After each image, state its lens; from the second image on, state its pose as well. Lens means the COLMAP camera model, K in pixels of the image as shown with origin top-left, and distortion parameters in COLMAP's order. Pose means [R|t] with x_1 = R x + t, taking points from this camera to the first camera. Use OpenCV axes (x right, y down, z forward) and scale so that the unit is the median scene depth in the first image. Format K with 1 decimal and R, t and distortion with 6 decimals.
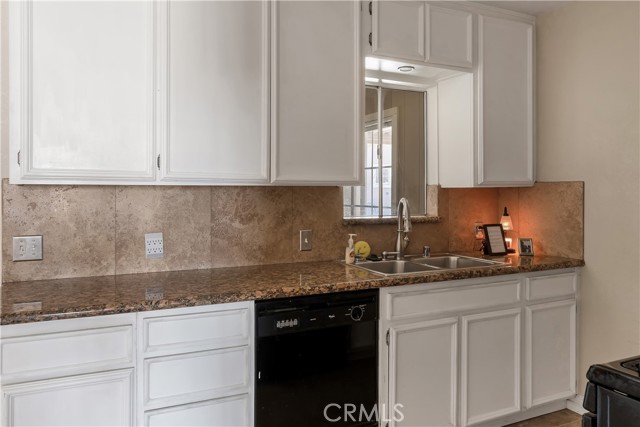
lens RADIAL K [[482.5, 0, 317.6], [0, 482.5, 196.0], [0, 0, 1]] dist [-0.012072, -0.004119]
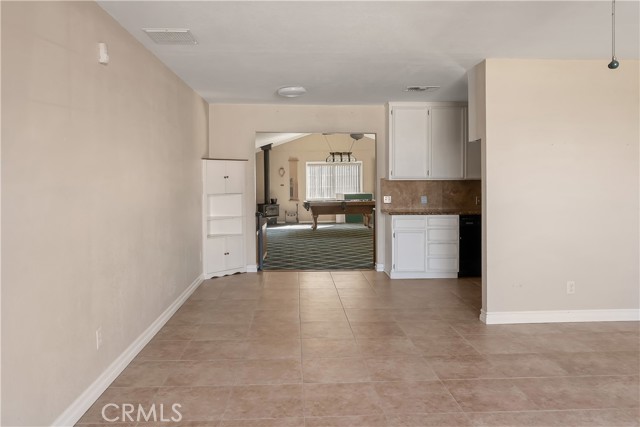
lens RADIAL K [[482.5, 0, 317.6], [0, 482.5, 196.0], [0, 0, 1]] dist [-0.012072, -0.004119]
pose [[0.923436, 0.002723, -0.383743, 0.184329], [0.002438, 0.999913, 0.012962, 0.032881], [0.383744, -0.012905, 0.923349, -1.858350]]
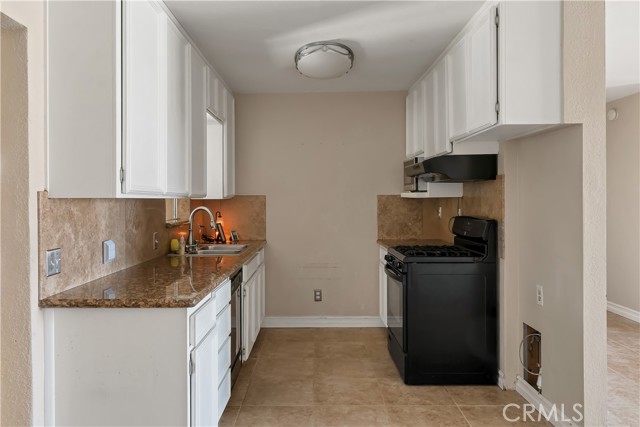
lens RADIAL K [[482.5, 0, 317.6], [0, 482.5, 196.0], [0, 0, 1]] dist [-0.012072, -0.004119]
pose [[0.422201, 0.003401, 0.906496, -1.054587], [0.017595, 0.999774, -0.011946, -0.003724], [-0.906332, 0.020993, 0.422046, 0.084015]]
